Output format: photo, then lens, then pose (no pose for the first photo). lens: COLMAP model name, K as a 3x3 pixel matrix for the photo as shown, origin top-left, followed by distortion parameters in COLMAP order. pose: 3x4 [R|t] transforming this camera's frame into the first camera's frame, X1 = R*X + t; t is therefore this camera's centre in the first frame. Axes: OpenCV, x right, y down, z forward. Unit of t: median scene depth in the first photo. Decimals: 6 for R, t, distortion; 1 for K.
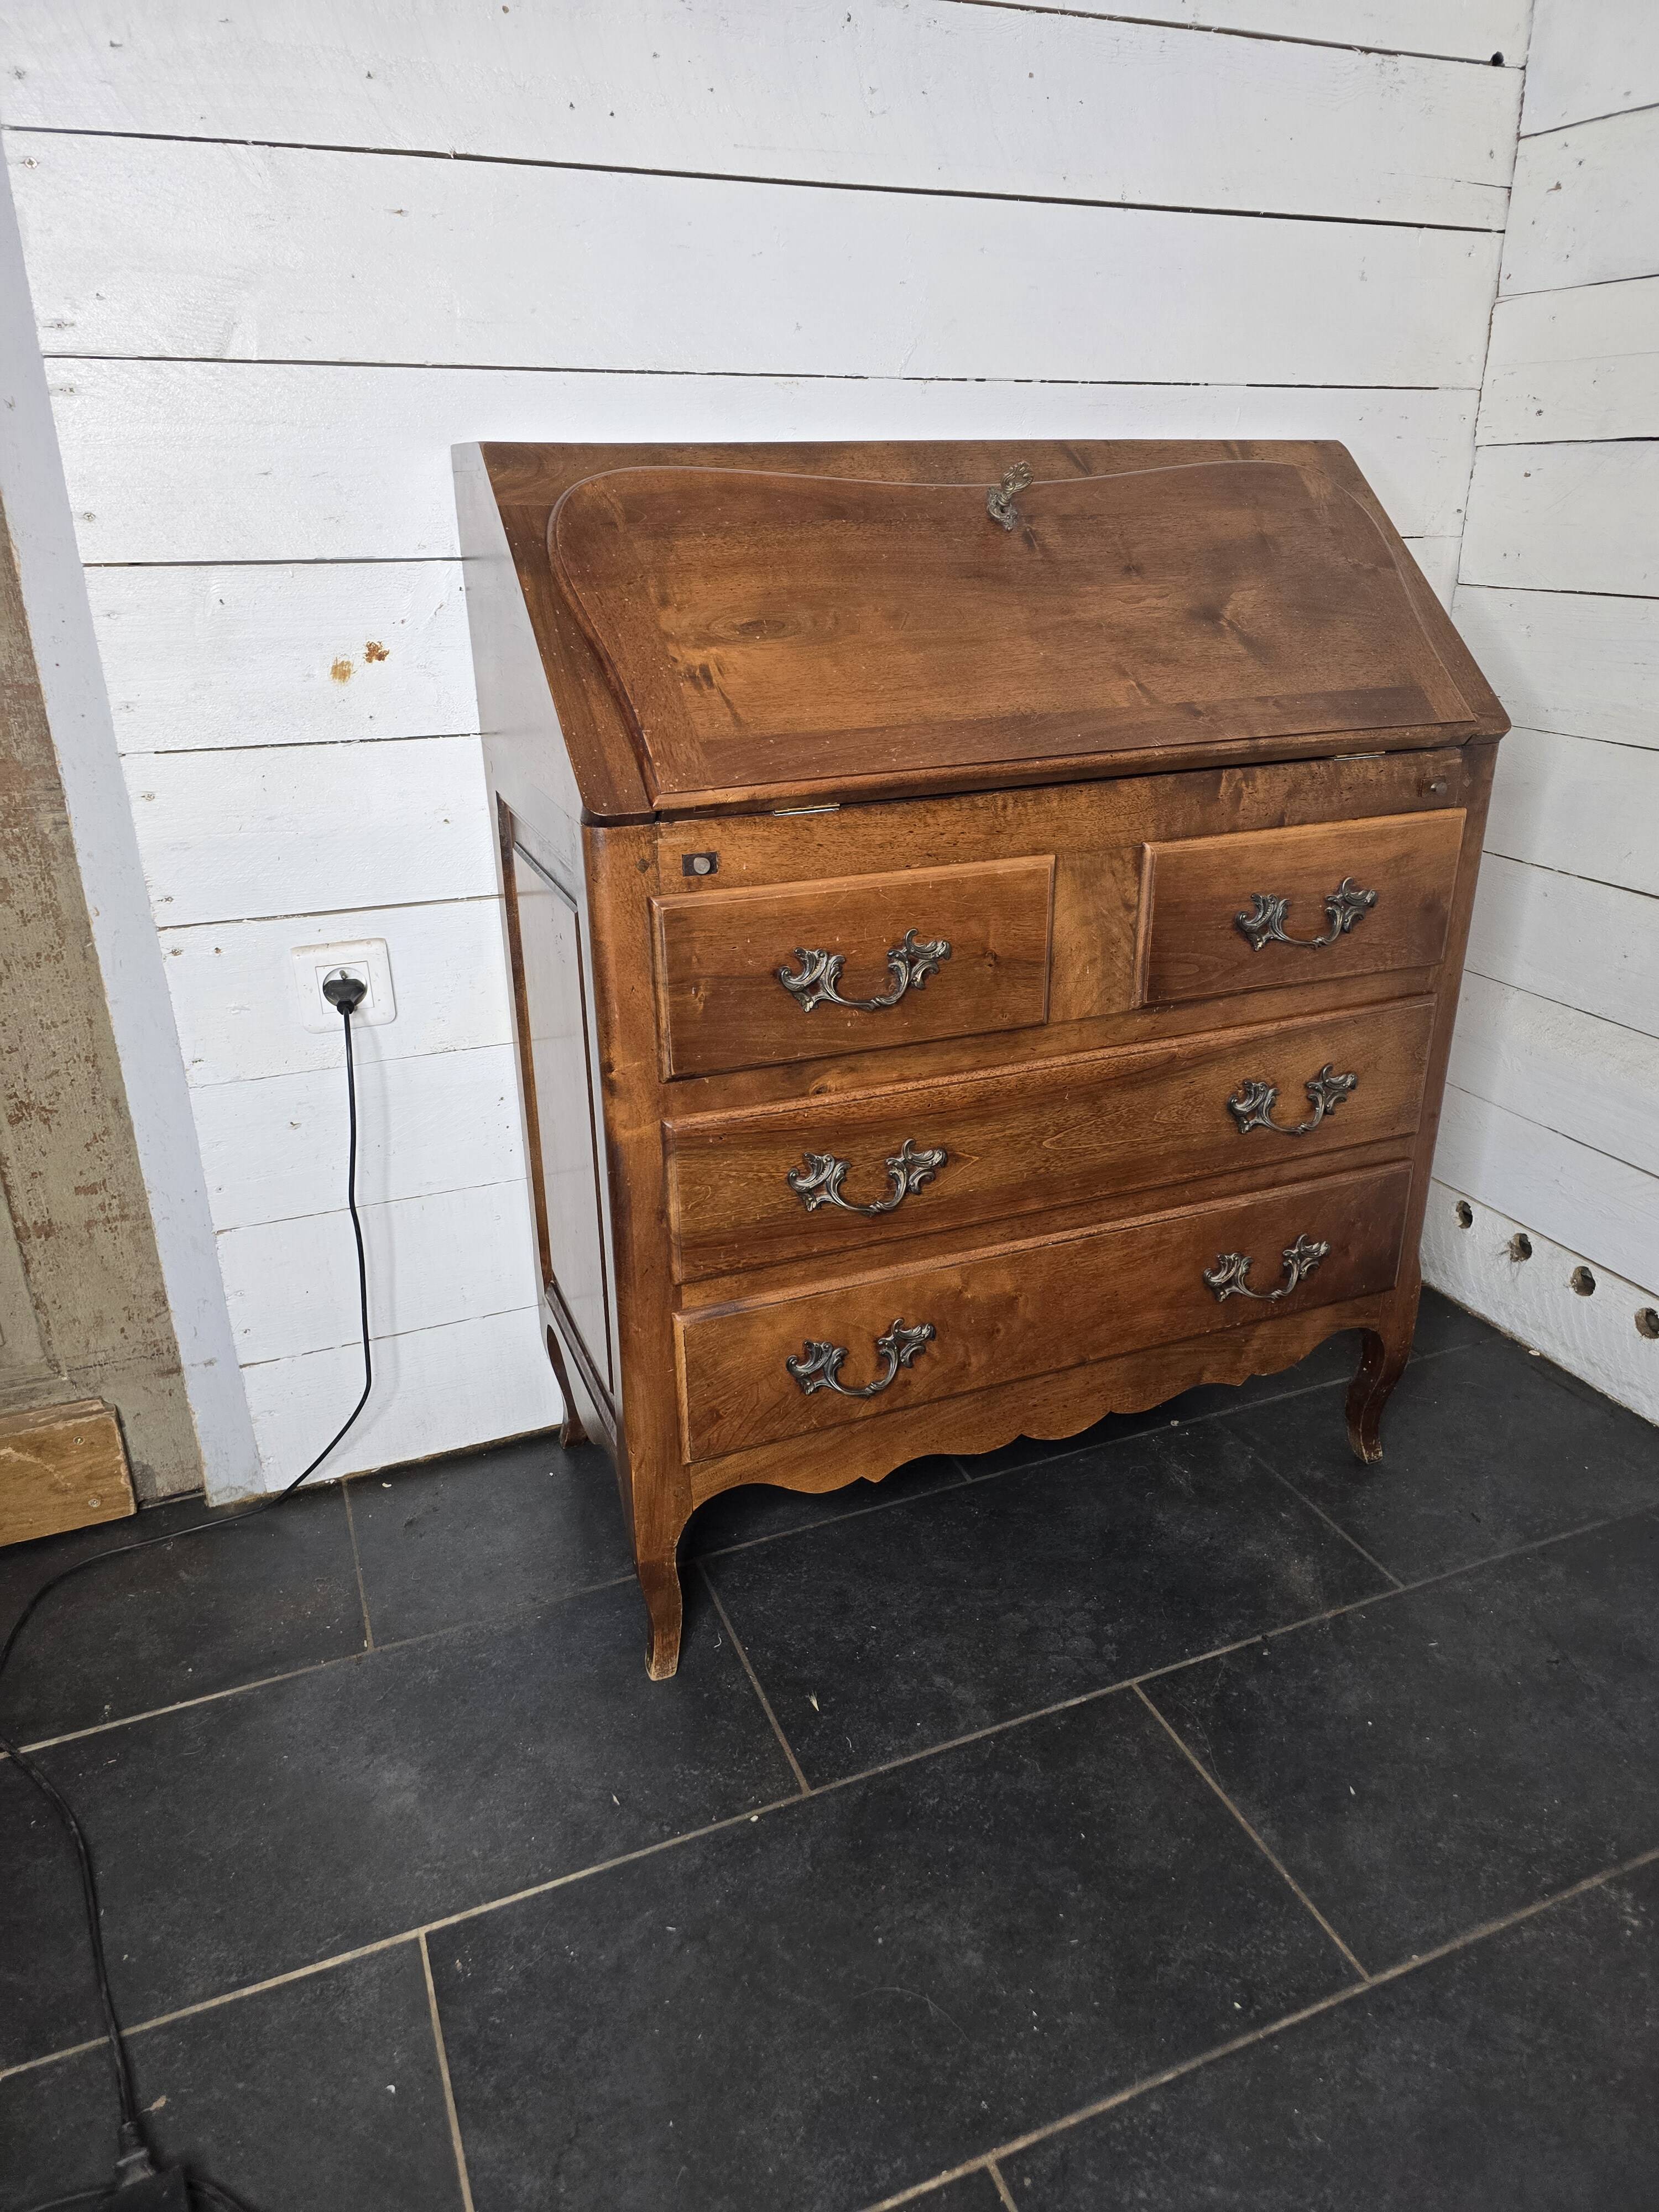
lens RADIAL K [[1483.2, 0, 854.9], [0, 1483.2, 1096.7], [0, 0, 1]] dist [0.064646, -0.056697]
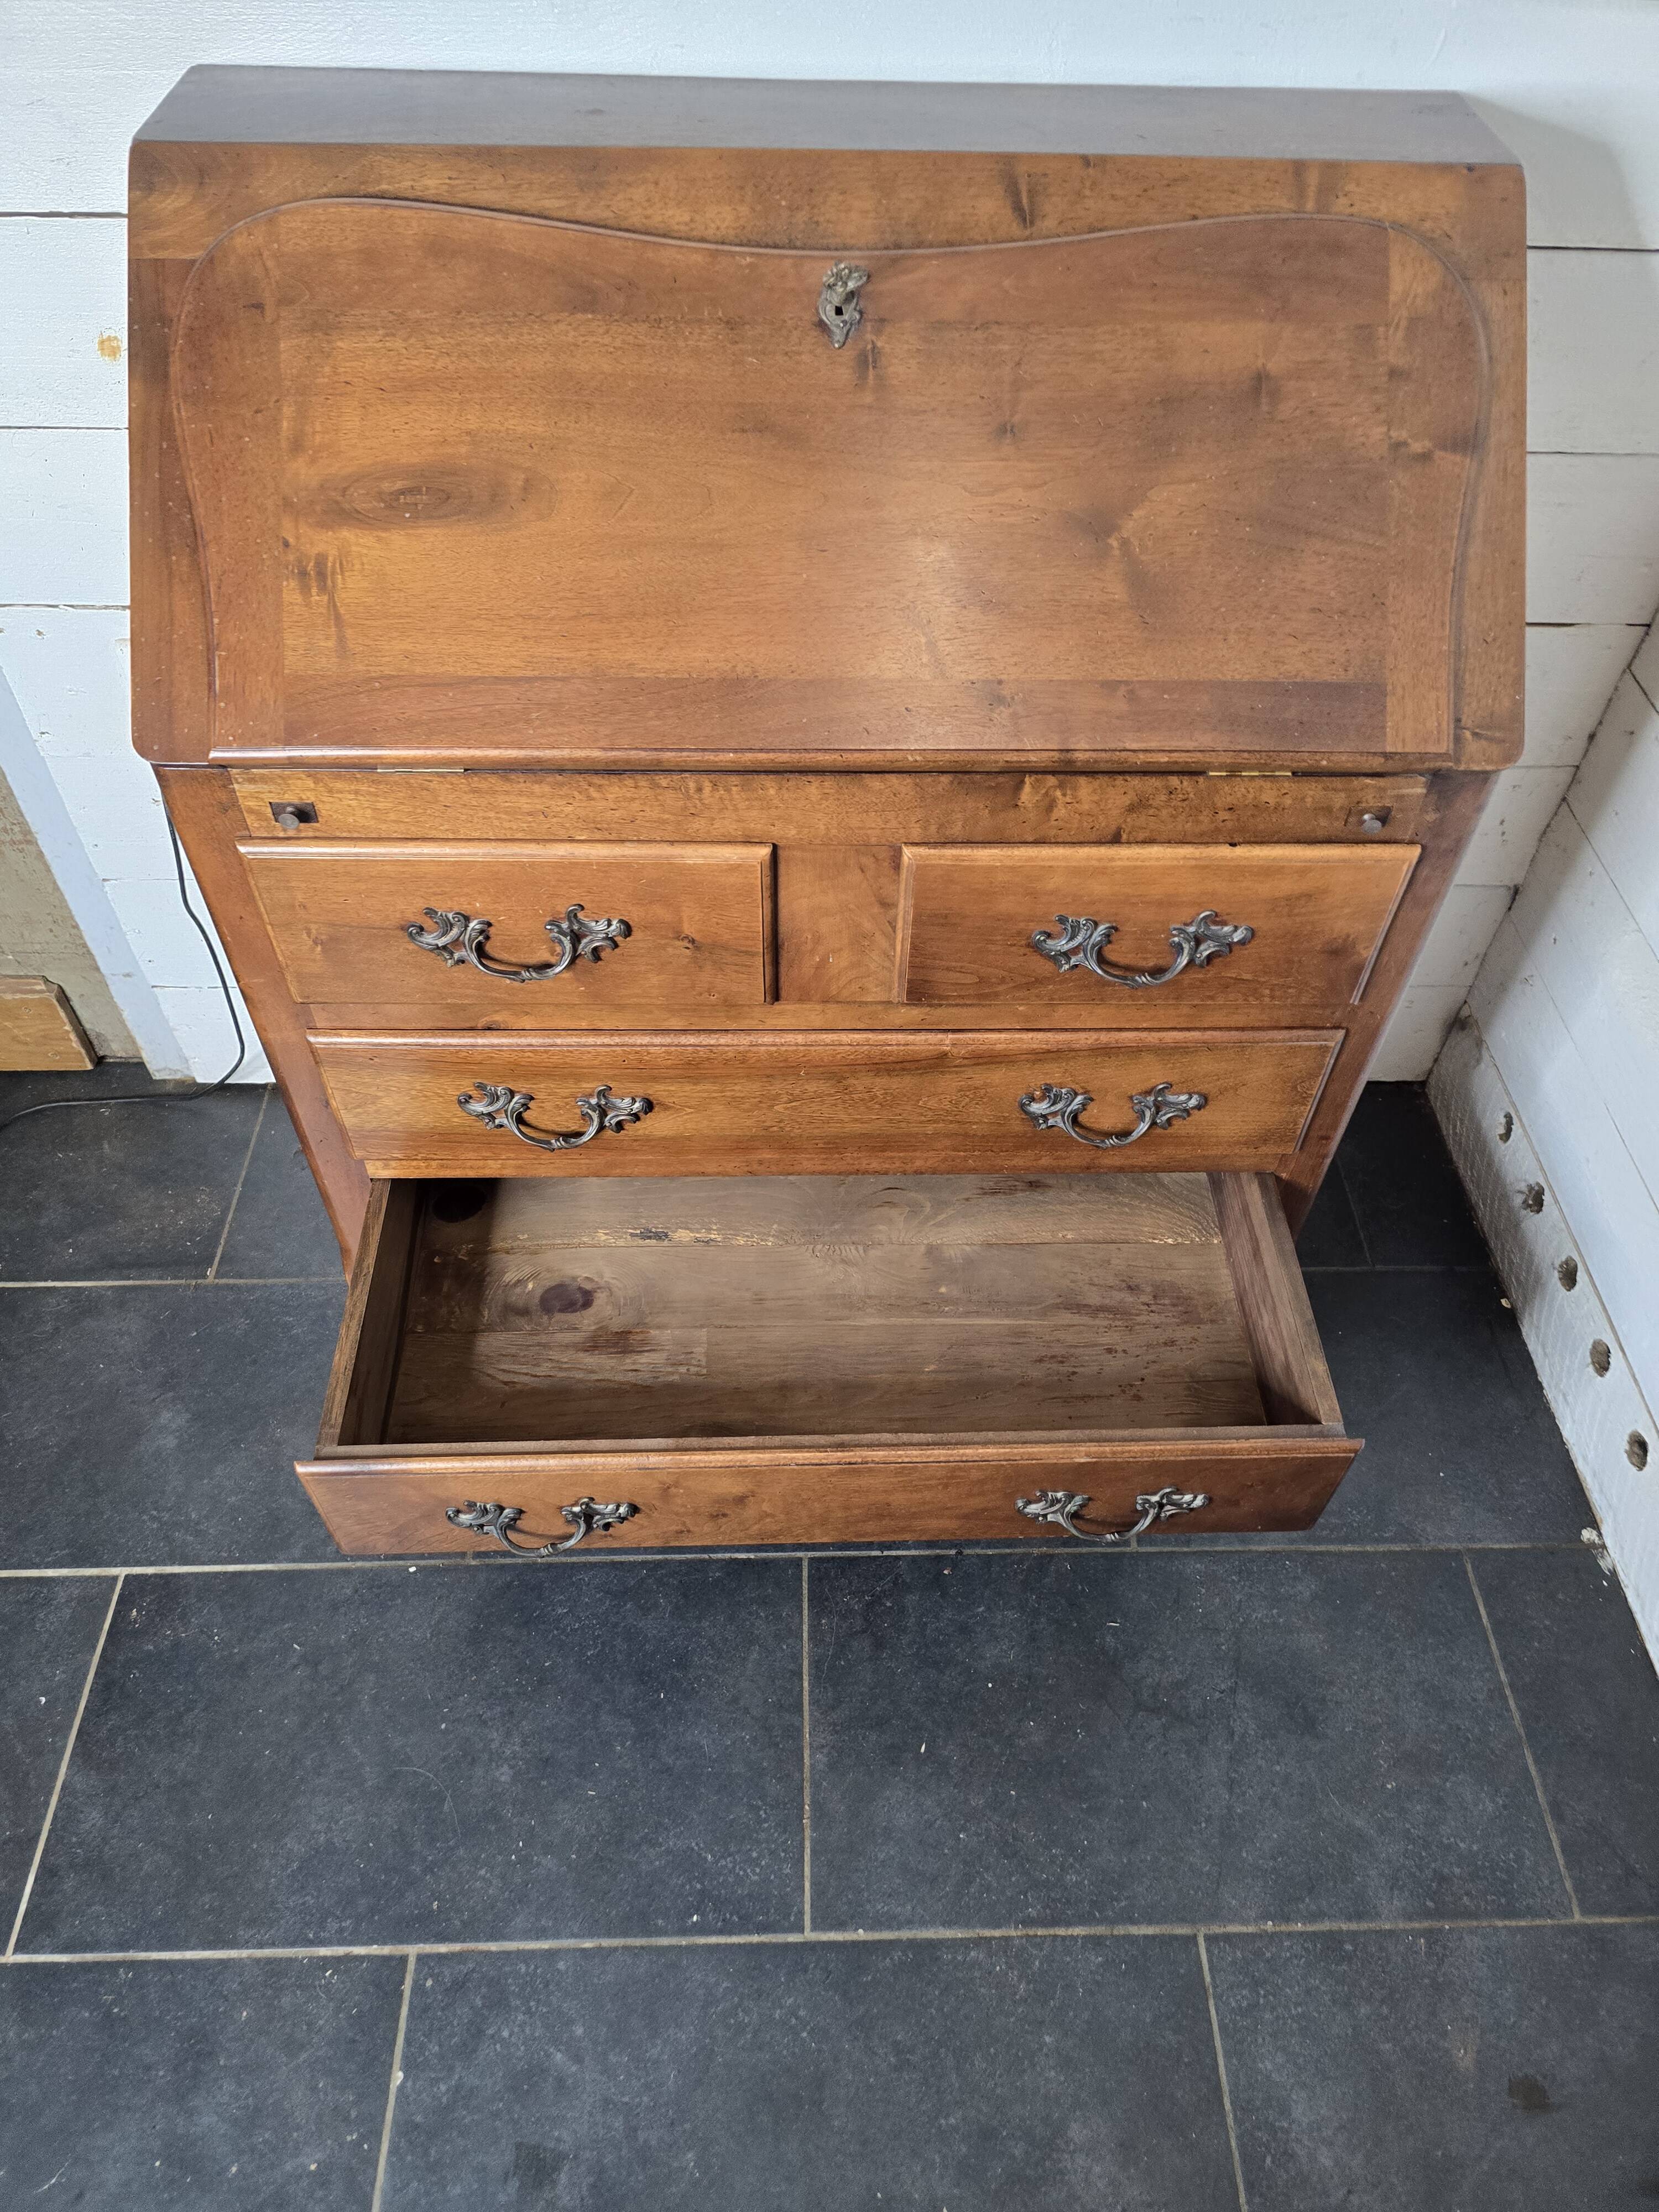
lens RADIAL K [[1490.5, 0, 846.7], [0, 1490.5, 1077.3], [0, 0, 1]] dist [0.066522, -0.060163]
pose [[0.930774, 0.293814, -0.217561, 0.362591], [-0.166868, 0.870907, 0.462251, -0.409514], [0.325291, -0.393947, 0.859646, 0.260027]]
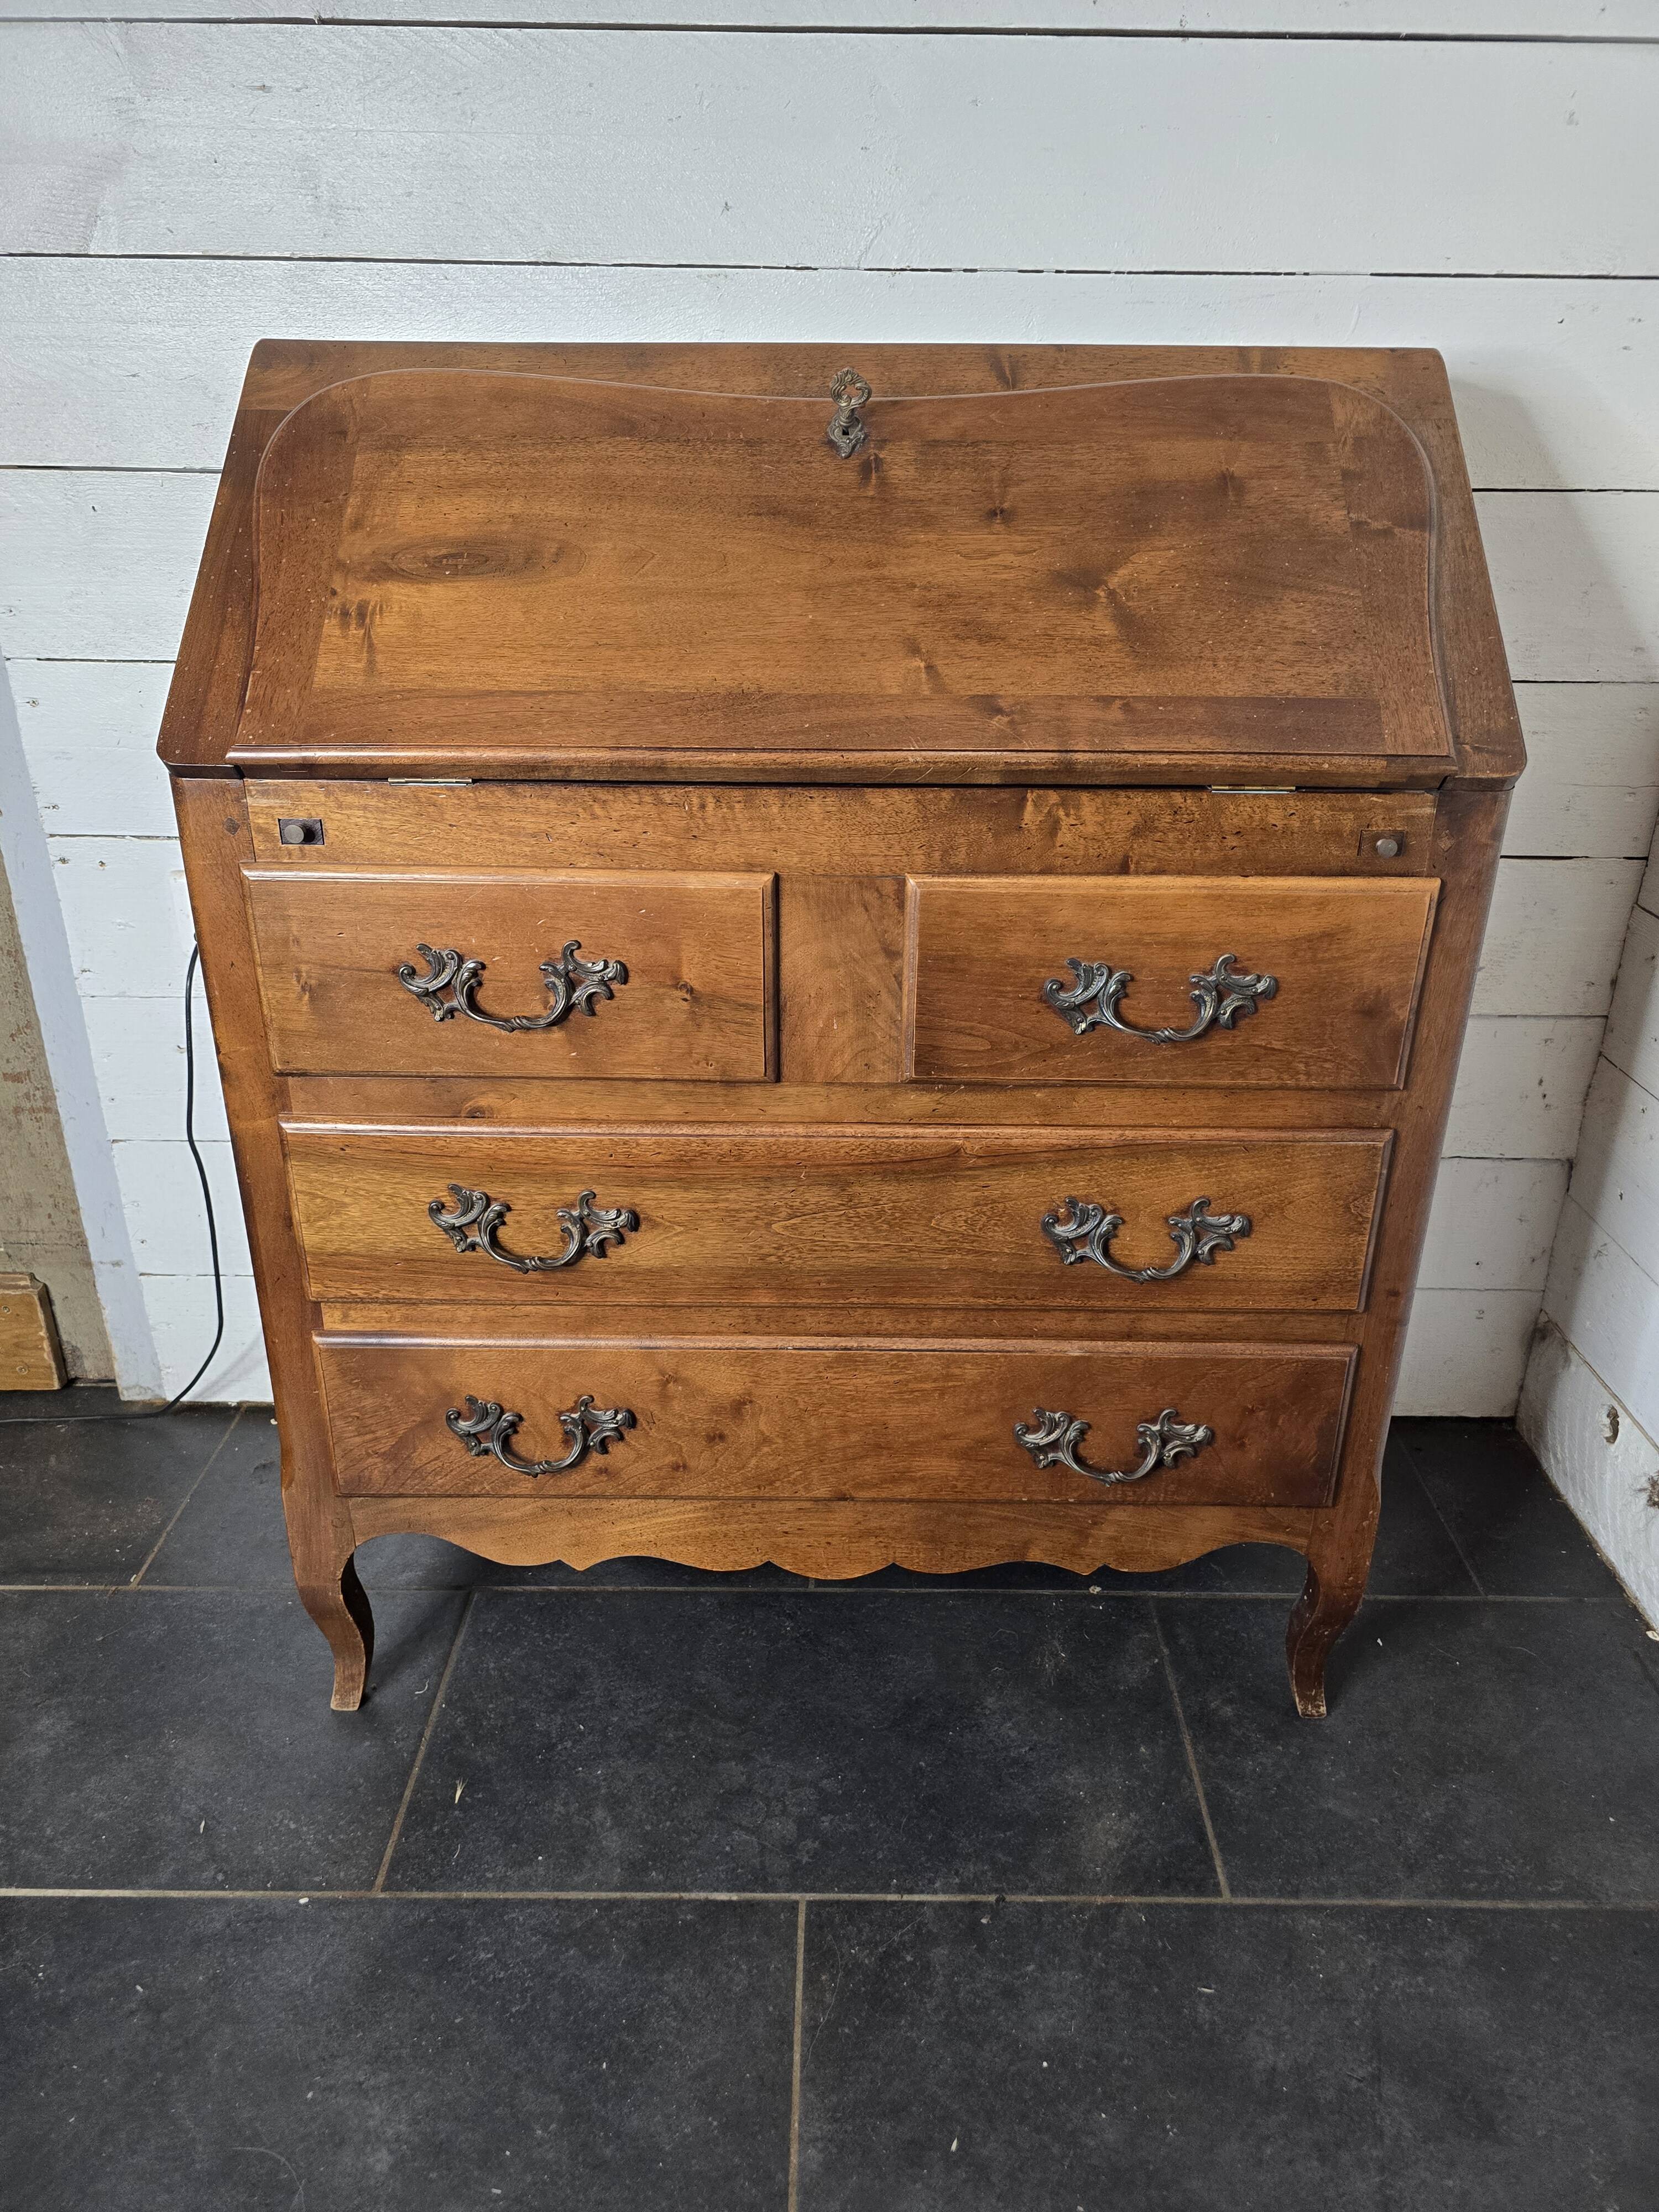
lens RADIAL K [[1500.0, 0, 847.0], [0, 1500.0, 1101.0], [0, 0, 1]] dist [0.051764, -0.046589]
pose [[0.920127, 0.176500, -0.349590, 0.444666], [-0.164667, 0.984300, 0.063545, -0.095889], [0.355317, -0.000903, 0.934745, 0.255942]]
